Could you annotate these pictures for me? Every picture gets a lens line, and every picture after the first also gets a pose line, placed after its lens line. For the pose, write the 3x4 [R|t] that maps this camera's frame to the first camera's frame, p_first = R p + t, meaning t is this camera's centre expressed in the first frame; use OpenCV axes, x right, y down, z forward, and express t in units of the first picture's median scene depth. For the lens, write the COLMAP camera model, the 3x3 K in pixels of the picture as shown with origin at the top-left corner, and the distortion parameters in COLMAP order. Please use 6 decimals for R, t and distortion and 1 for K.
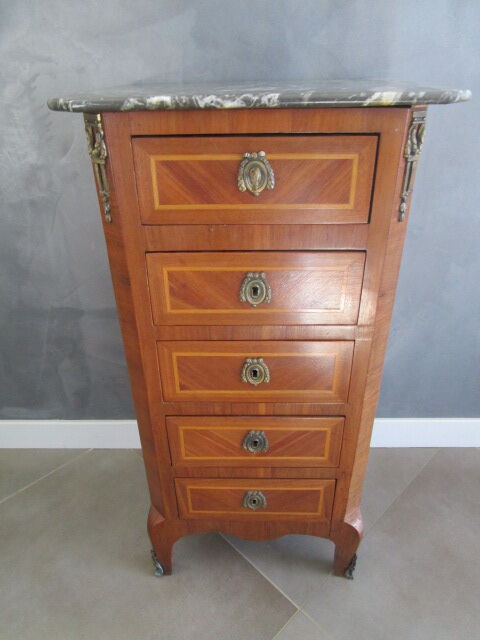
lens RADIAL K [[455.2, 0, 240.0], [0, 455.2, 320.0], [0, 0, 1]] dist [-0.027482, 0.002324]
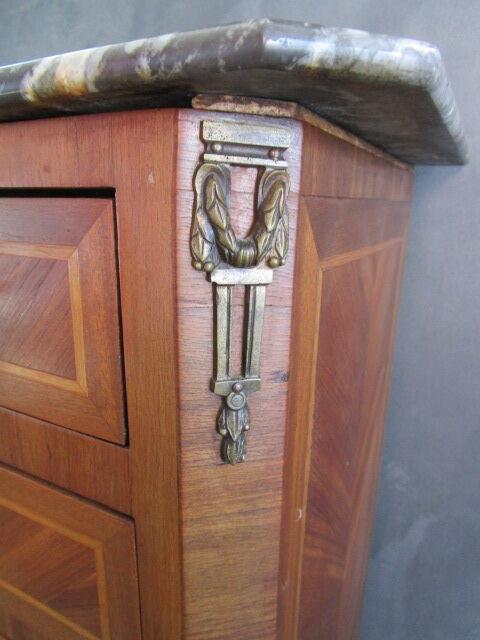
lens RADIAL K [[455.2, 0, 240.0], [0, 455.2, 320.0], [0, 0, 1]] dist [-0.027482, 0.002324]
pose [[0.896436, 0.143146, -0.419417, 0.377279], [-0.240239, 0.952241, -0.188473, -0.199902], [0.372407, 0.269715, 0.888013, 0.540086]]
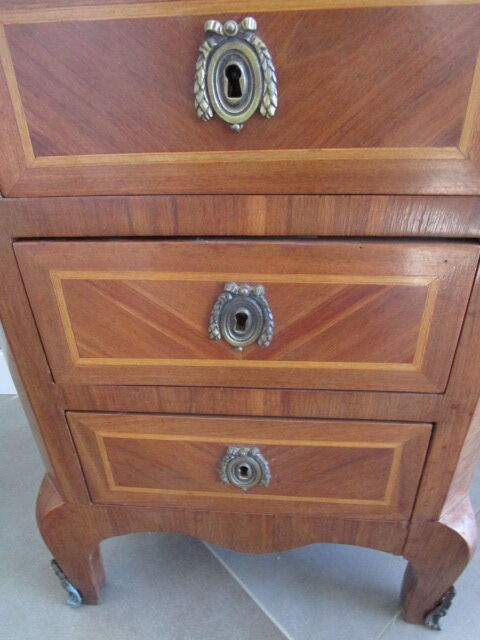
lens RADIAL K [[455.2, 0, 240.0], [0, 455.2, 320.0], [0, 0, 1]] dist [-0.027482, 0.002324]
pose [[0.998519, 0.015685, -0.052085, 0.054211], [-0.014560, 0.999654, 0.021906, 0.266595], [0.052410, -0.021116, 0.998402, 0.611547]]
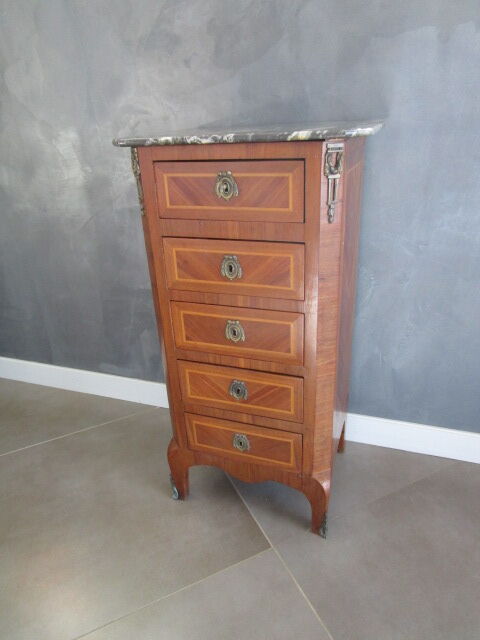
lens RADIAL K [[455.2, 0, 240.0], [0, 455.2, 320.0], [0, 0, 1]] dist [-0.027482, 0.002324]
pose [[0.945901, 0.106681, -0.306414, 0.428466], [-0.127985, 0.990503, -0.050237, 0.135959], [0.298145, 0.086736, 0.950572, -0.272831]]
